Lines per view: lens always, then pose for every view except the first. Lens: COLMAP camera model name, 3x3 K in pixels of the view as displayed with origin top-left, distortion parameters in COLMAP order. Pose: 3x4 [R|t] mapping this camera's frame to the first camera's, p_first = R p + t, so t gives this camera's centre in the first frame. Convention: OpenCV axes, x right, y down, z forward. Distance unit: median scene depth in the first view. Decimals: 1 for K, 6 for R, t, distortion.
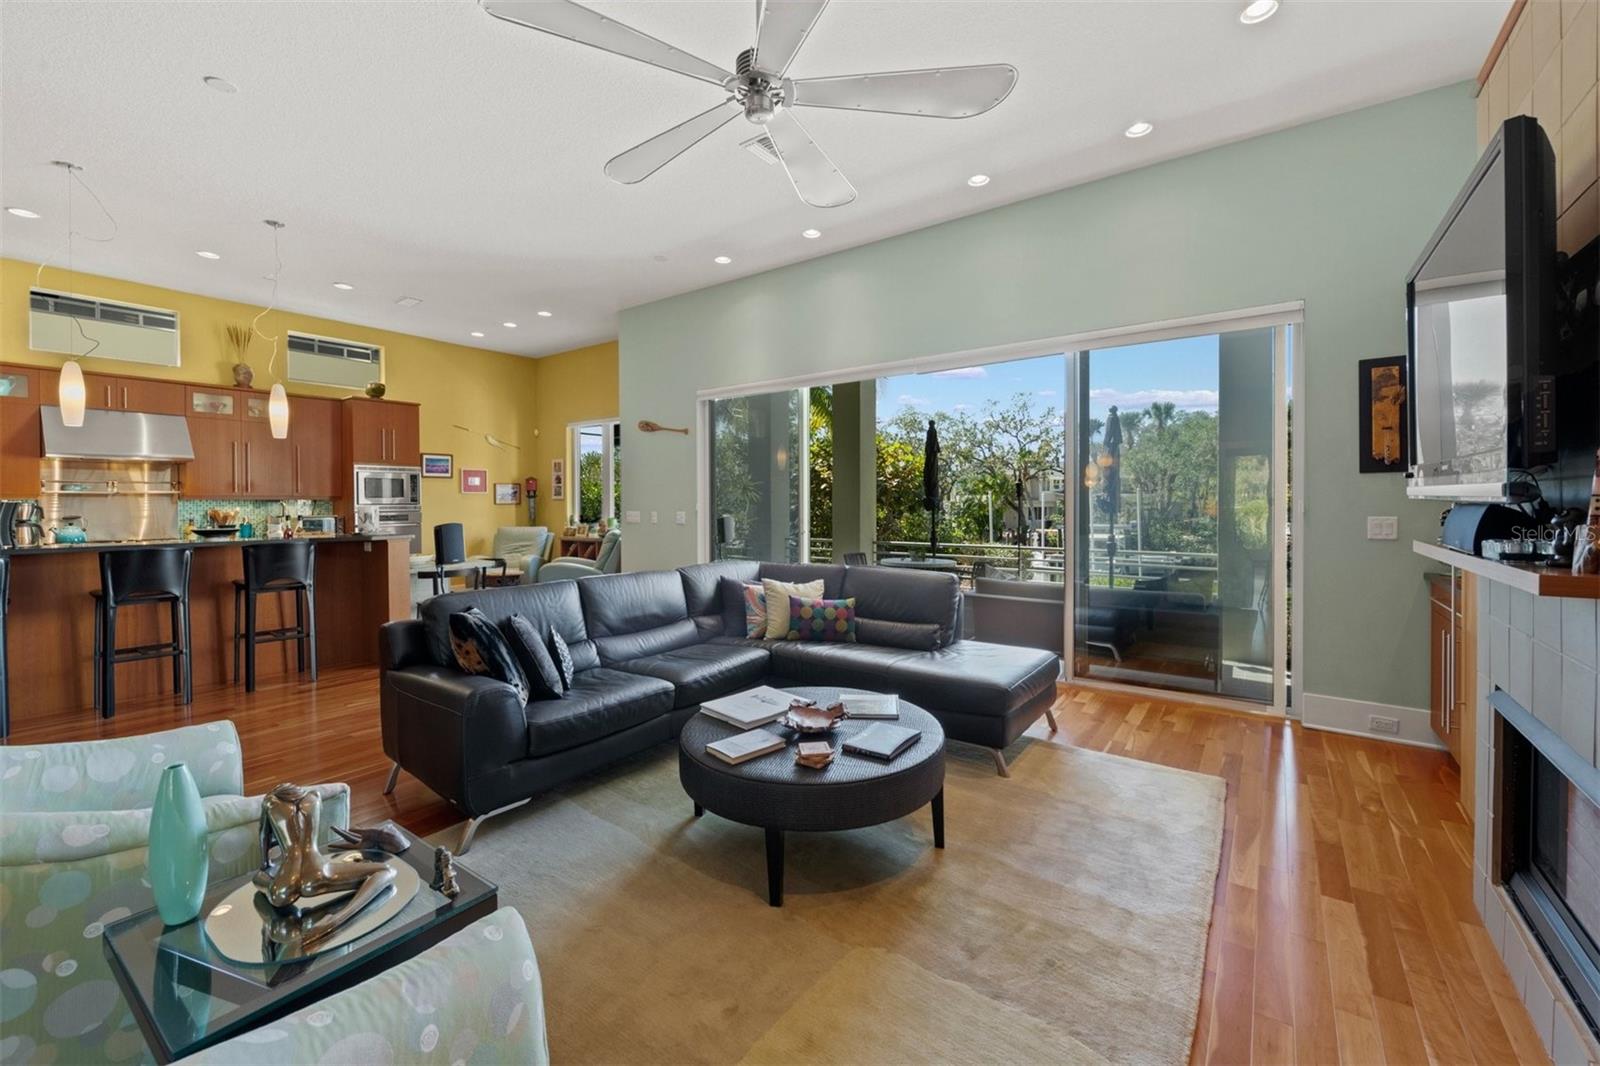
lens RADIAL K [[647.8, 0, 787.3], [0, 647.8, 502.9], [0, 0, 1]] dist [0.001821, 0.000179]
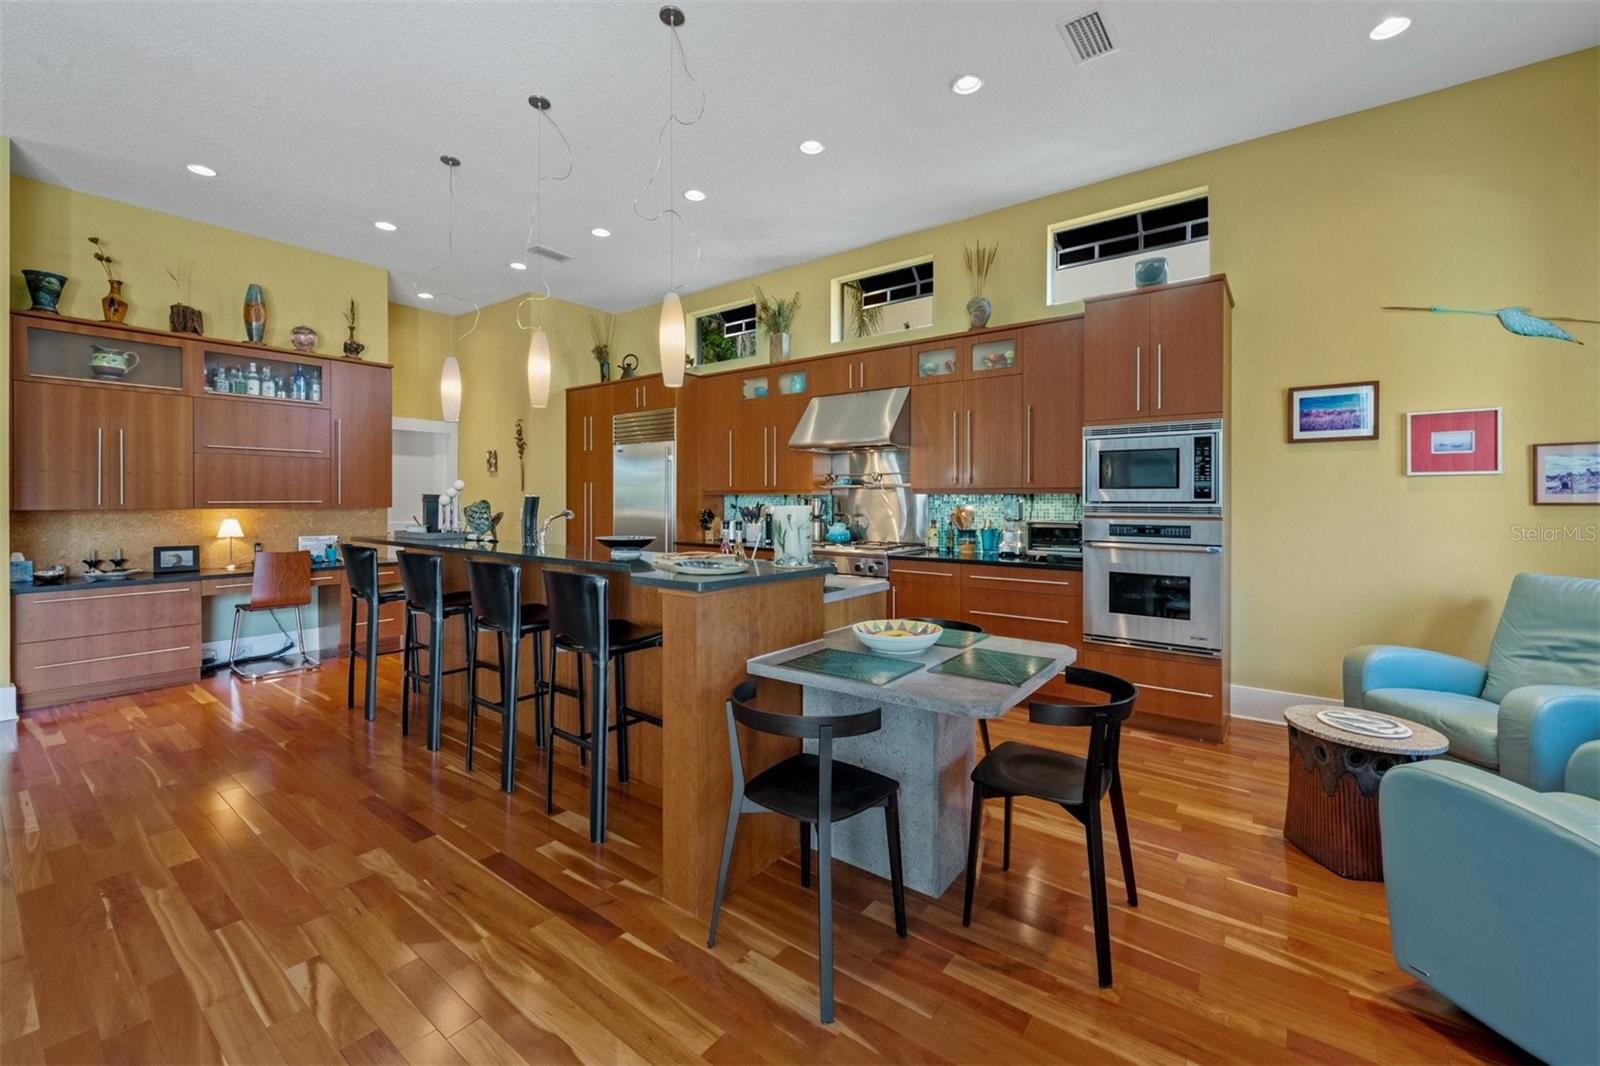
lens RADIAL K [[647.8, 0, 803.6], [0, 647.8, 498.8], [0, 0, 1]] dist [0.001821, 0.000179]
pose [[-0.004967, 0.001095, -0.999987, -0.118230], [-0.006188, 0.999980, 0.001126, 0.000236], [0.999969, 0.006193, -0.004960, 0.643819]]
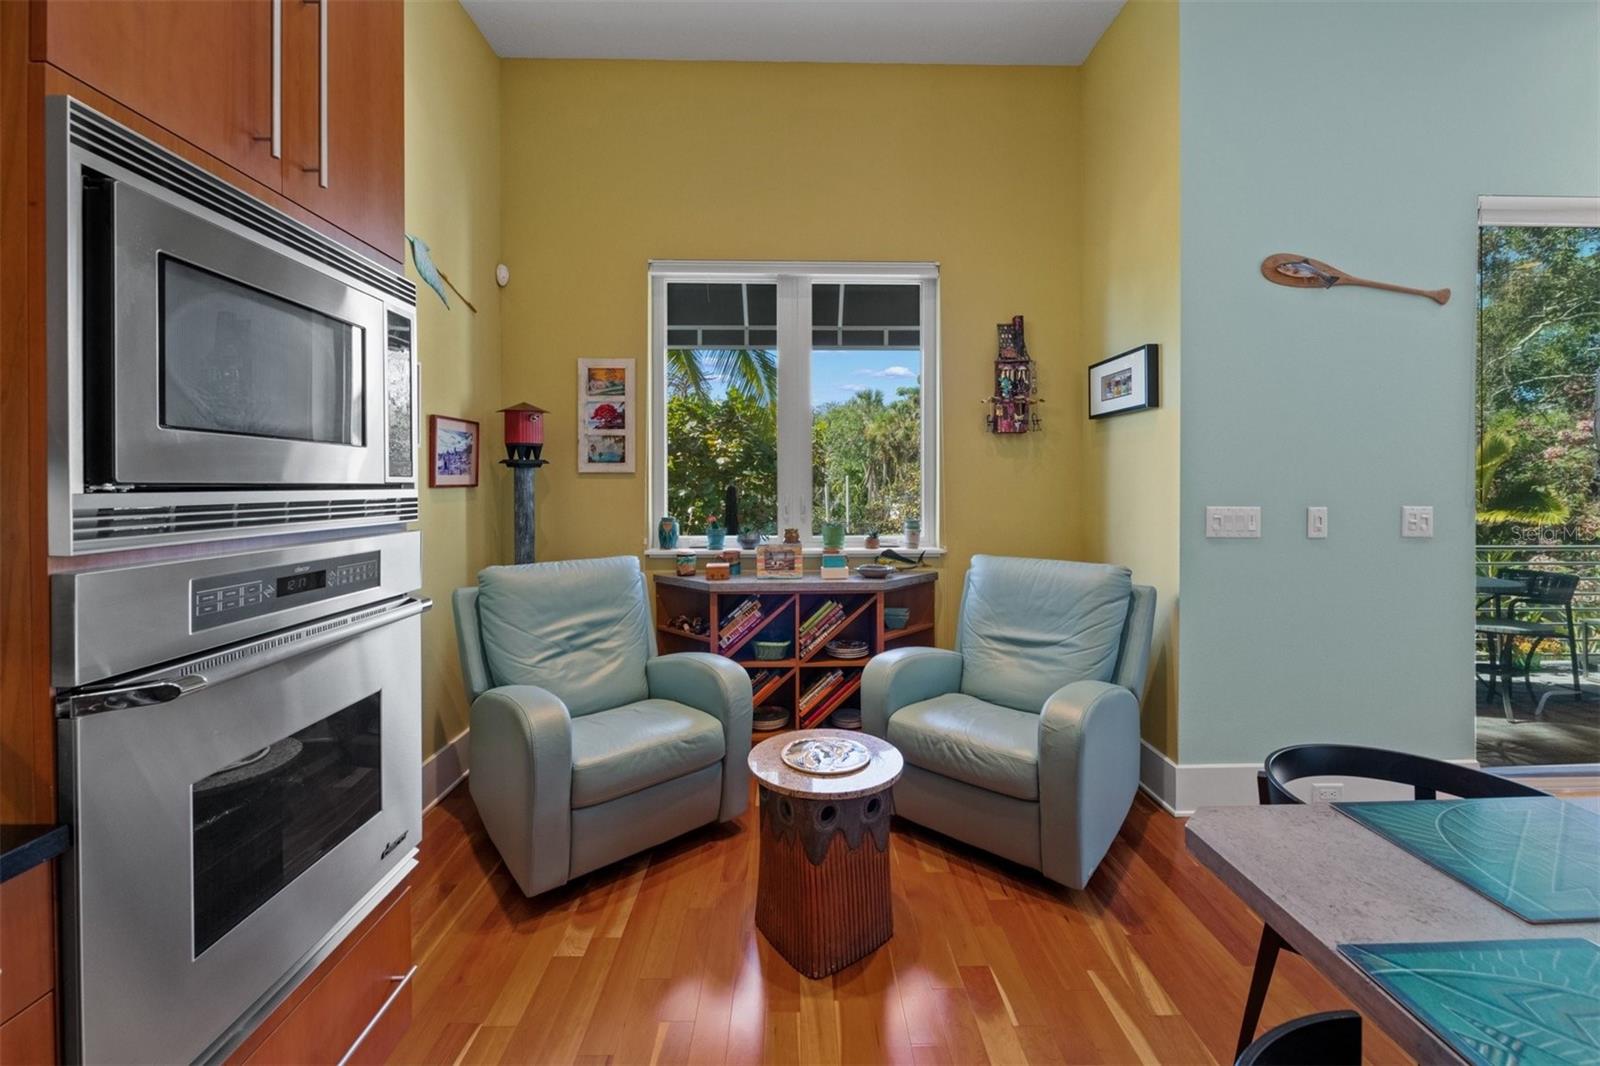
lens RADIAL K [[647.8, 0, 806.4], [0, 647.8, 479.6], [0, 0, 1]] dist [0.001821, 0.000179]
pose [[0.784480, 0.011720, 0.620043, -0.514316], [-0.000692, 0.999837, -0.018024, 0.003354], [-0.620154, 0.013711, 0.784360, 0.702585]]
